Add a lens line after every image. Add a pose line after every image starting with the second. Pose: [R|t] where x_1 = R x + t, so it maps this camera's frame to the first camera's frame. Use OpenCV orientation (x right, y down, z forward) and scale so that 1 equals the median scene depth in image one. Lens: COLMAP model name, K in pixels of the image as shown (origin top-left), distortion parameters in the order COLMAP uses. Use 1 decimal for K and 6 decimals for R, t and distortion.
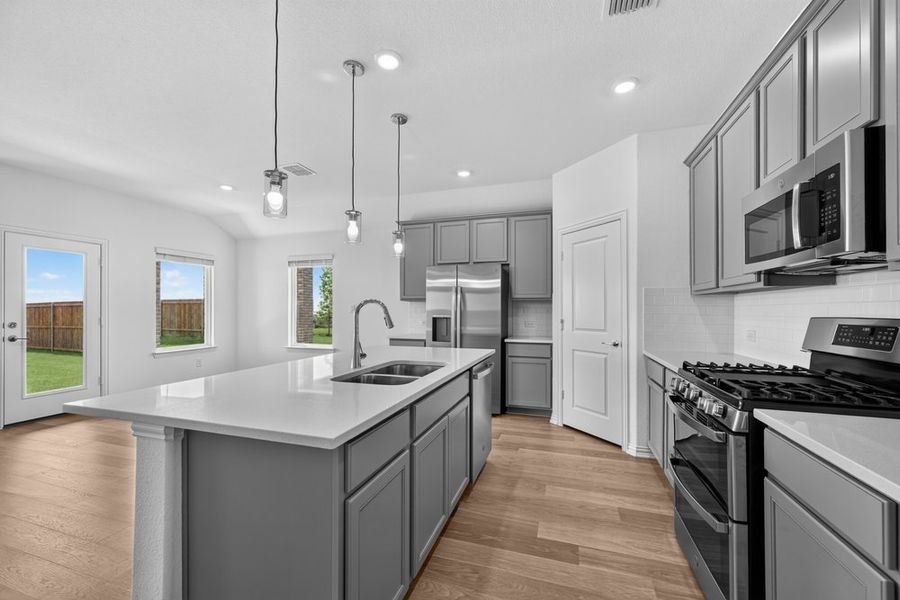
lens RADIAL K [[355.2, 0, 450.3], [0, 355.2, 308.9], [0, 0, 1]] dist [-0.000639, -0.000182]
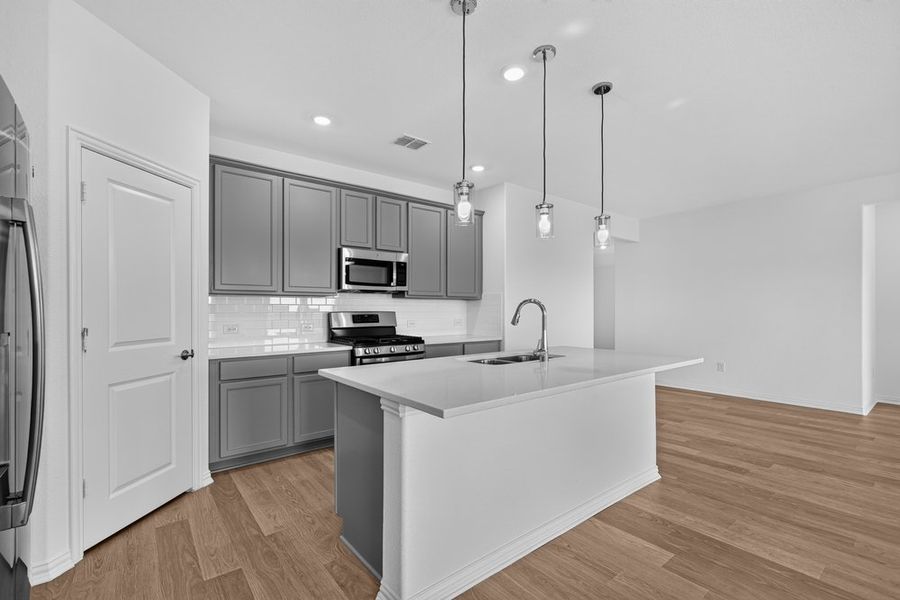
lens RADIAL K [[396.8, 0, 451.9], [0, 396.8, 308.7], [0, 0, 1]] dist [0.002614, 0.000021]
pose [[-0.836355, -0.003209, 0.548179, -0.427956], [-0.002833, 0.999995, 0.001531, -0.000474], [-0.548181, -0.000273, -0.836360, 1.334011]]
